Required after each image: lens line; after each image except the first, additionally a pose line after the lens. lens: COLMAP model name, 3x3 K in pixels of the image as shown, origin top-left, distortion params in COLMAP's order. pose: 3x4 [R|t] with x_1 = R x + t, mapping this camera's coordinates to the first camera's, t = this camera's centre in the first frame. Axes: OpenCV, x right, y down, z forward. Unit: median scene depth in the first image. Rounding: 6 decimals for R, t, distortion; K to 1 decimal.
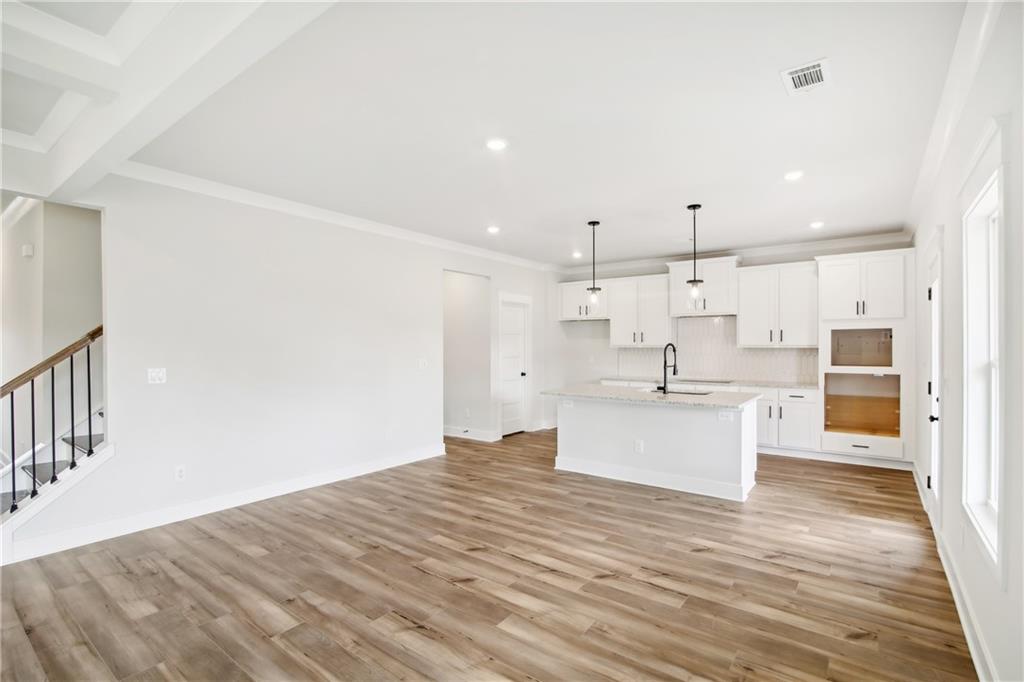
lens RADIAL K [[476.7, 0, 512.0], [0, 476.7, 341.0], [0, 0, 1]] dist [-0.028250, -0.000611]
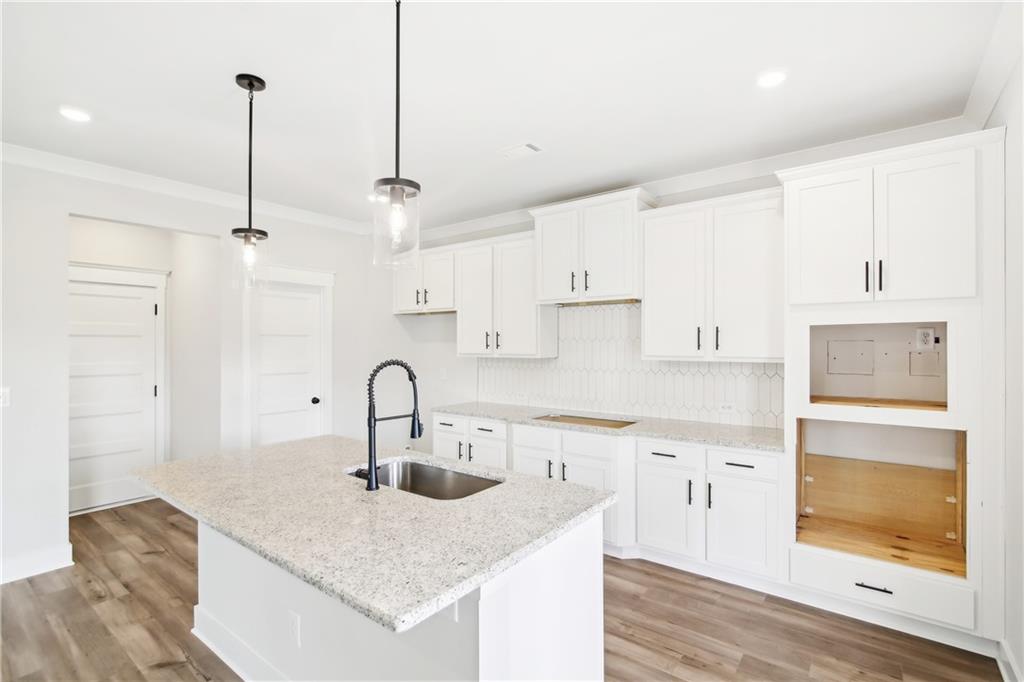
lens RADIAL K [[483.7, 0, 516.0], [0, 483.7, 336.5], [0, 0, 1]] dist [-0.015384, 0.000027]
pose [[0.999997, -0.002074, -0.001112, 0.367218], [0.002064, 0.999962, -0.008451, -0.009401], [0.001130, 0.008449, 0.999964, 0.495168]]
